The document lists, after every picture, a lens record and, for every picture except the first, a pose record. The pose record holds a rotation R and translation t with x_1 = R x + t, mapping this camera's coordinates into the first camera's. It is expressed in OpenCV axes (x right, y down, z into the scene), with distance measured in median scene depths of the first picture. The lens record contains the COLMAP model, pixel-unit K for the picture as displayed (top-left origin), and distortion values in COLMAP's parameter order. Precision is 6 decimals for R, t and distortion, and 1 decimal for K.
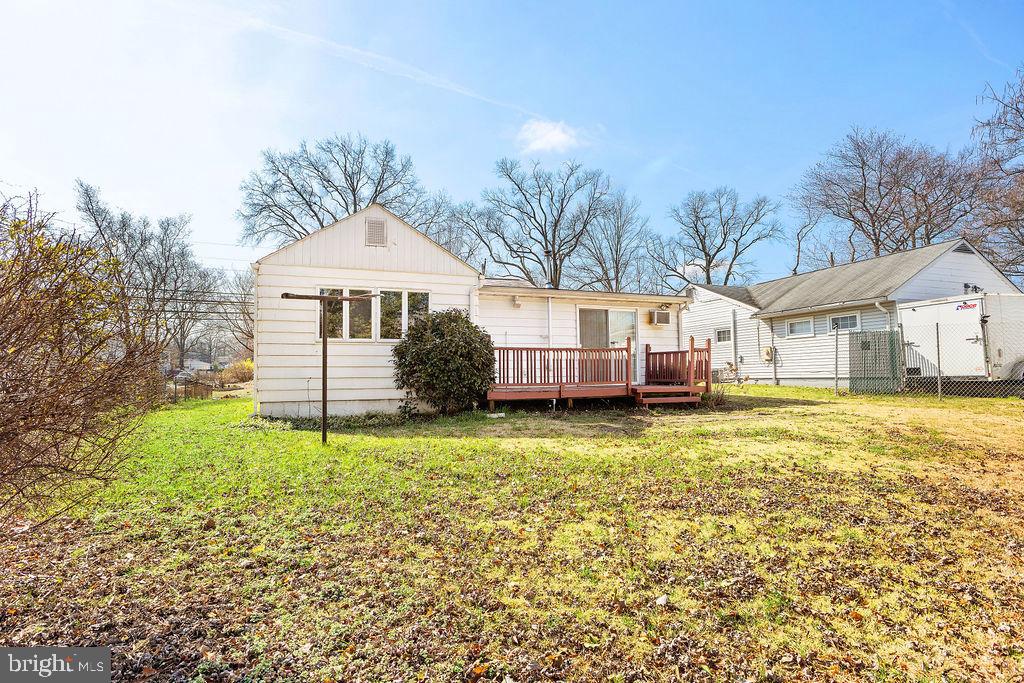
lens RADIAL K [[596.6, 0, 512.0], [0, 596.6, 341.5], [0, 0, 1]] dist [-0.002029, -0.000652]
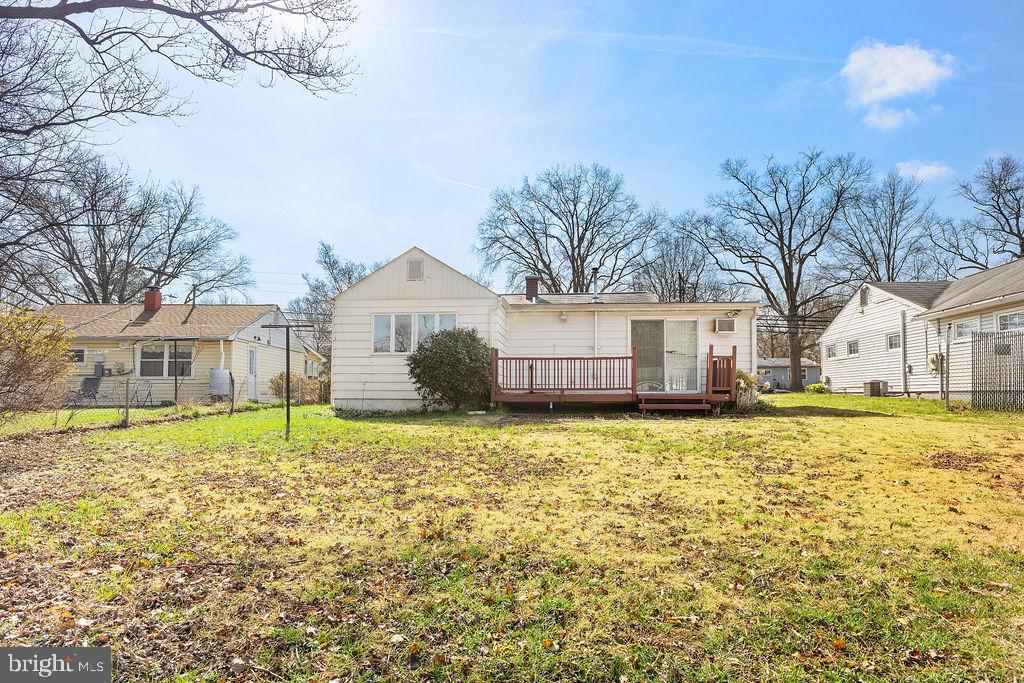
lens RADIAL K [[606.0, 0, 515.1], [0, 606.0, 367.6], [0, 0, 1]] dist [-0.002791, -0.001474]
pose [[0.880520, -0.005654, -0.473975, 0.333024], [0.015018, 0.999760, 0.015973, 0.006407], [0.473771, -0.021183, 0.880393, -0.030405]]
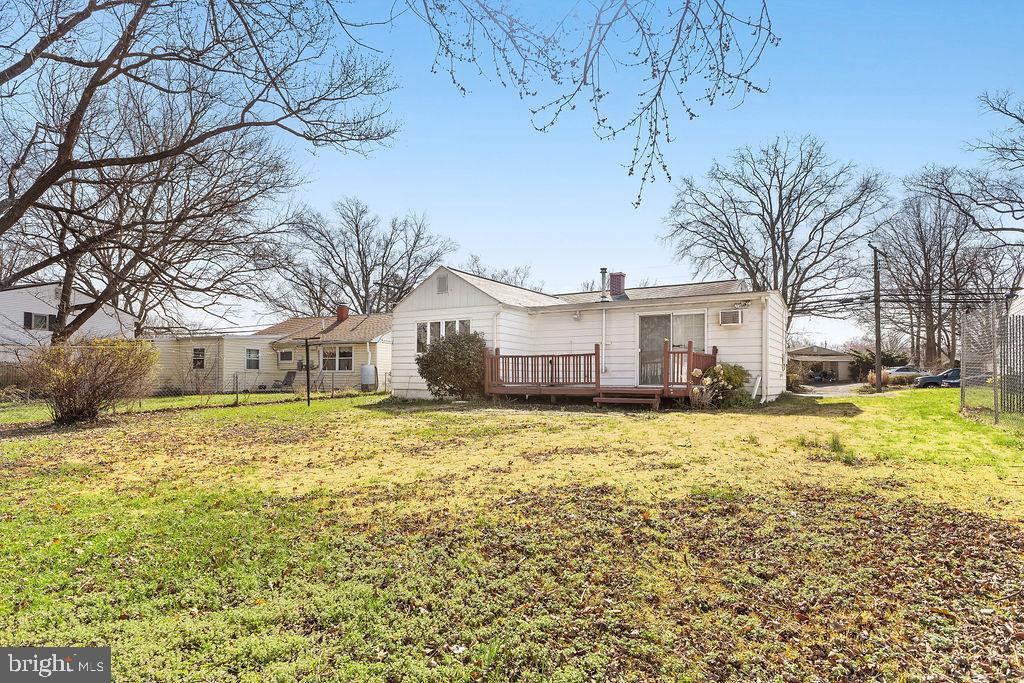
lens RADIAL K [[606.0, 0, 515.1], [0, 606.0, 367.6], [0, 0, 1]] dist [-0.002791, -0.001474]
pose [[0.574488, 0.000438, -0.818513, 0.676850], [0.037630, 0.998928, 0.026947, 0.000315], [0.817648, -0.046281, 0.573856, 0.130053]]
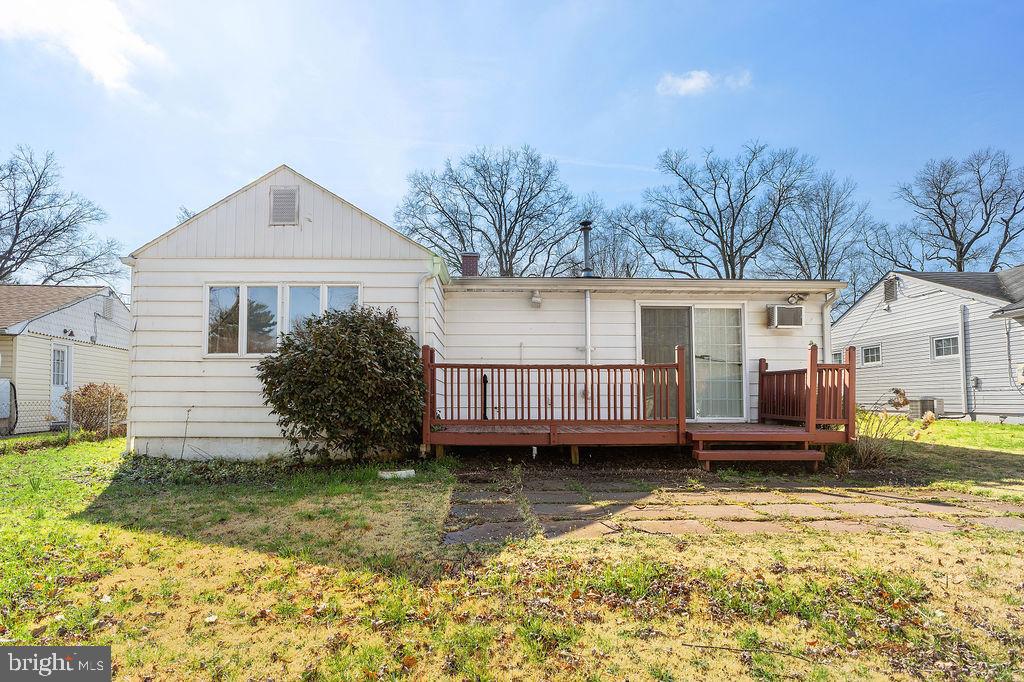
lens RADIAL K [[578.6, 0, 485.0], [0, 578.6, 371.6], [0, 0, 1]] dist [-0.004286, -0.001994]
pose [[0.923015, -0.001481, -0.384761, 0.151778], [0.007953, 0.999852, 0.015230, 0.004978], [0.384682, -0.017118, 0.922890, 0.254116]]
